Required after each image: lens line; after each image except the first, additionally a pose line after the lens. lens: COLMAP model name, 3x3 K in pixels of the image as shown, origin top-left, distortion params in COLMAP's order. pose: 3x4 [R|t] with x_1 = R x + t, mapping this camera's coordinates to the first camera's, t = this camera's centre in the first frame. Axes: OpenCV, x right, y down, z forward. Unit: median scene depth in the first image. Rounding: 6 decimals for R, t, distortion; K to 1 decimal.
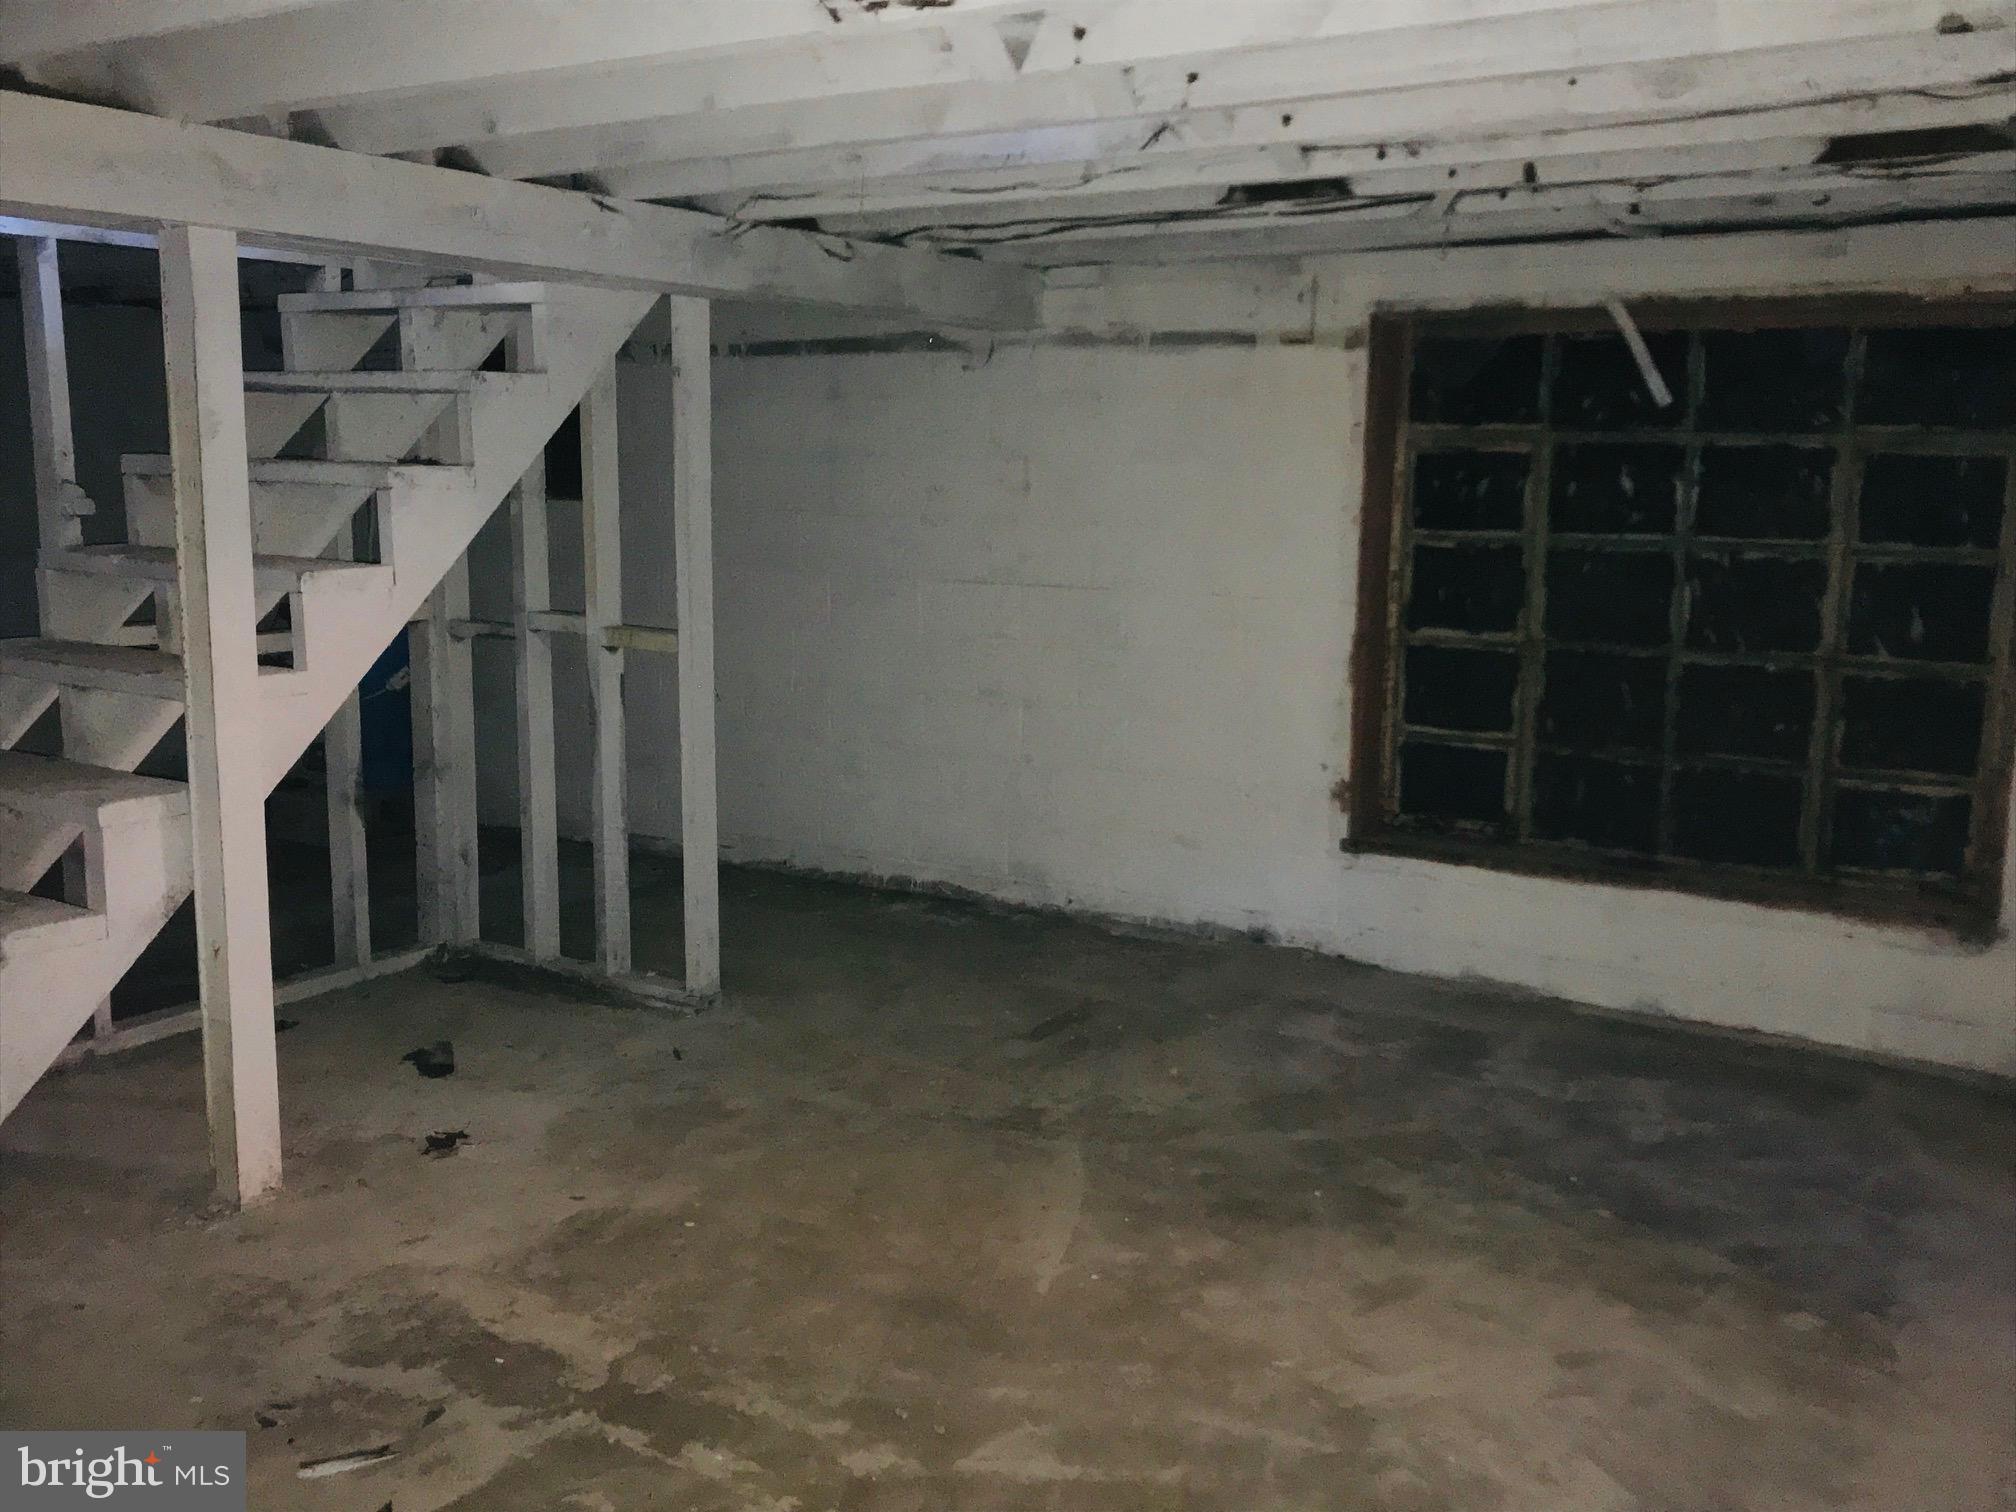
lens RADIAL K [[1899.4, 0, 988.8], [0, 1899.4, 754.6], [0, 0, 1]] dist [0.010977, 0.000000]
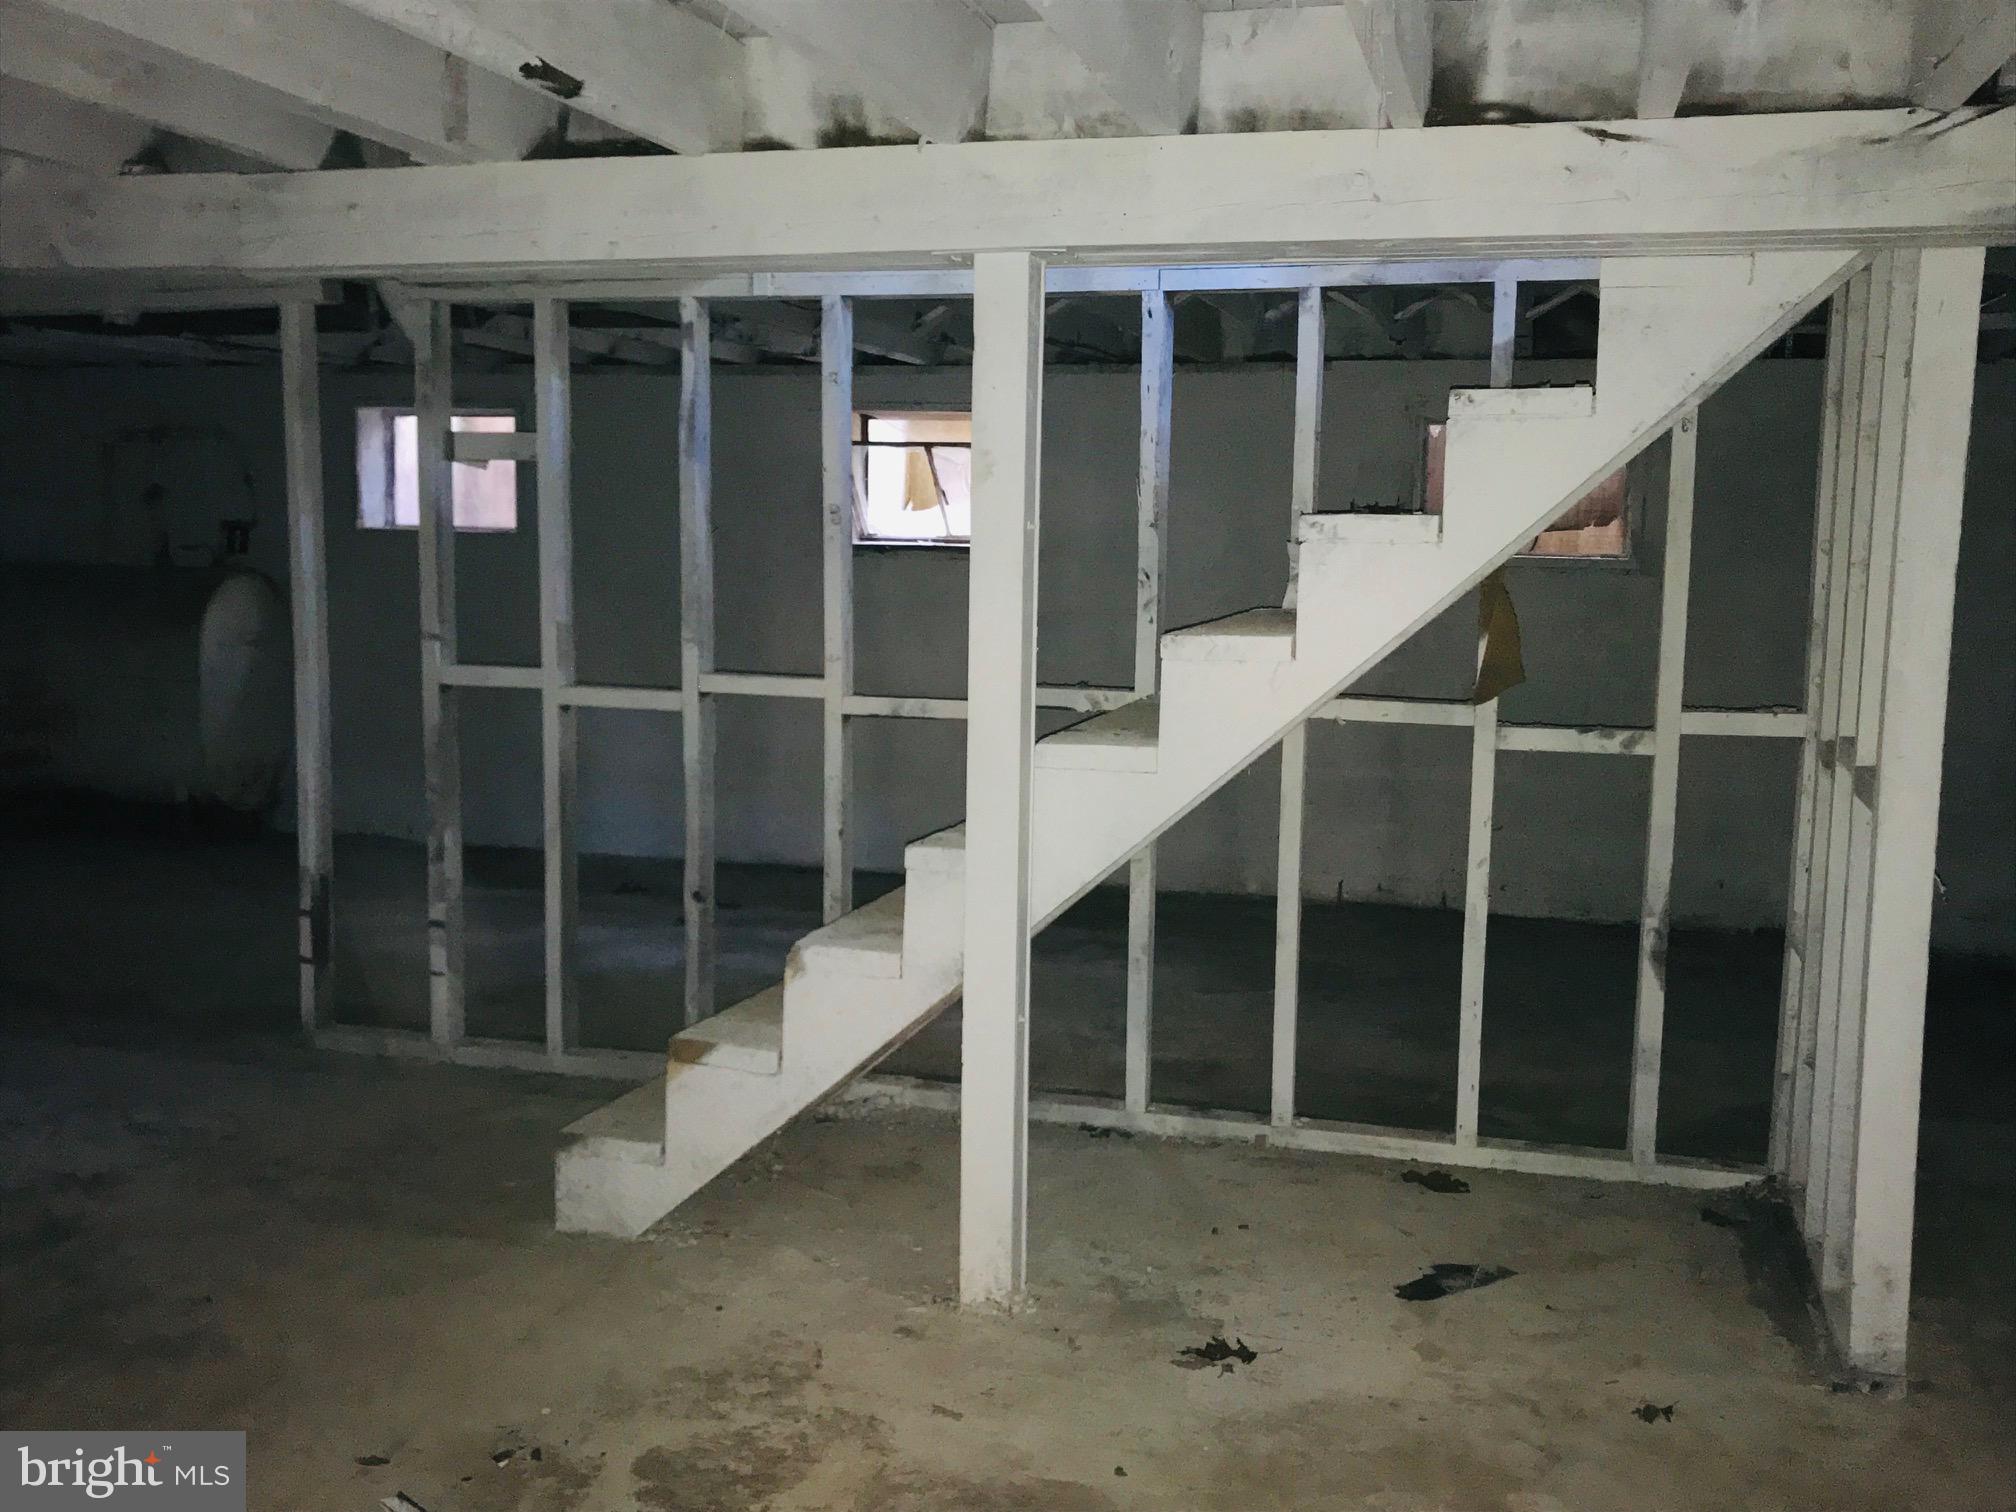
lens RADIAL K [[1899.4, 0, 996.1], [0, 1899.4, 756.9], [0, 0, 1]] dist [0.010977, 0.000000]
pose [[0.281271, 0.110127, -0.953288, 0.397846], [-0.163189, 0.984413, 0.065573, -0.075762], [0.945651, 0.137122, 0.294859, 0.603265]]
